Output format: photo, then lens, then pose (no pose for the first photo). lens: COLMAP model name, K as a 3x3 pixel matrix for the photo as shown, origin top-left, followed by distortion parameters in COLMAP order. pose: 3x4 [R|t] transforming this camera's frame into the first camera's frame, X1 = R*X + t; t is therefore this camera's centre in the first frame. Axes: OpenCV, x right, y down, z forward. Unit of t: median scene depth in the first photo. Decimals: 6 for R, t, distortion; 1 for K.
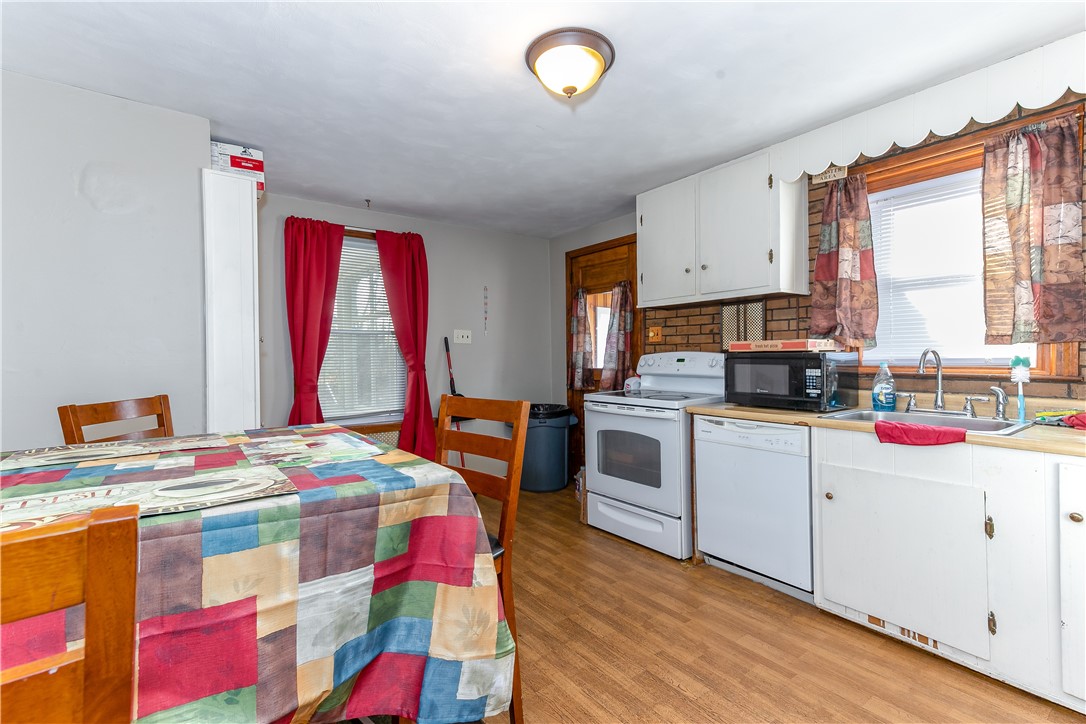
lens RADIAL K [[482.1, 0, 546.0], [0, 482.1, 359.8], [0, 0, 1]] dist [0.020215, 0.000211]
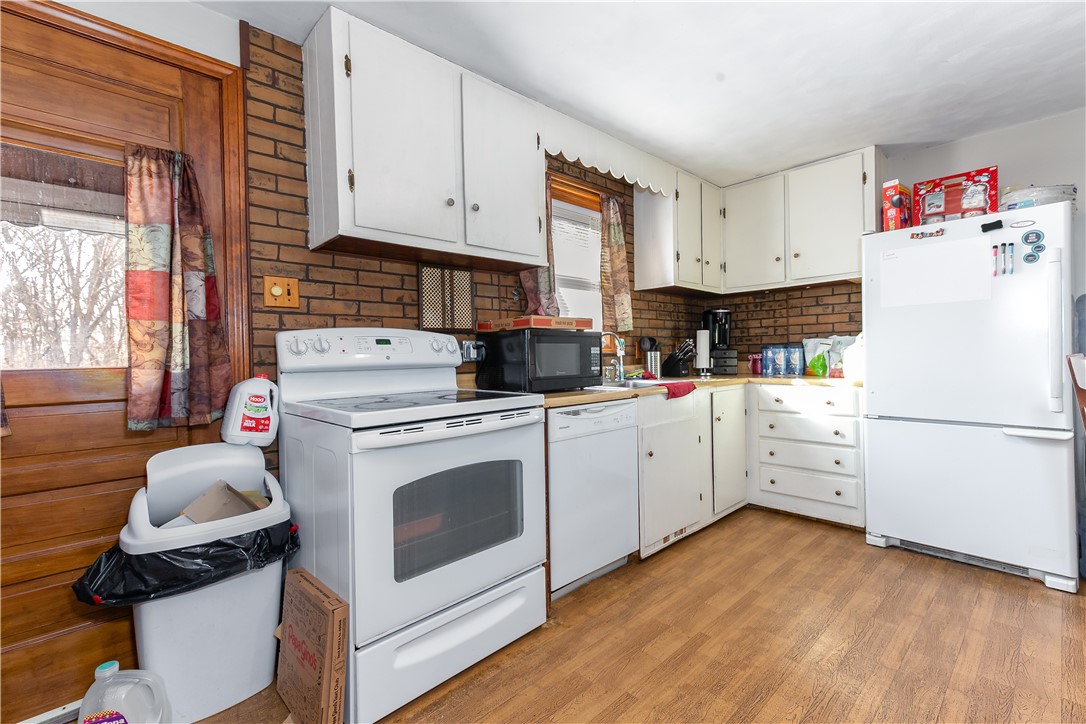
lens RADIAL K [[482.1, 0, 546.7], [0, 482.1, 354.0], [0, 0, 1]] dist [0.020215, 0.000211]
pose [[-0.109632, 0.010479, 0.993917, -0.393099], [0.031801, 0.999469, -0.007030, 0.031036], [-0.993463, 0.030837, -0.109907, 0.999500]]
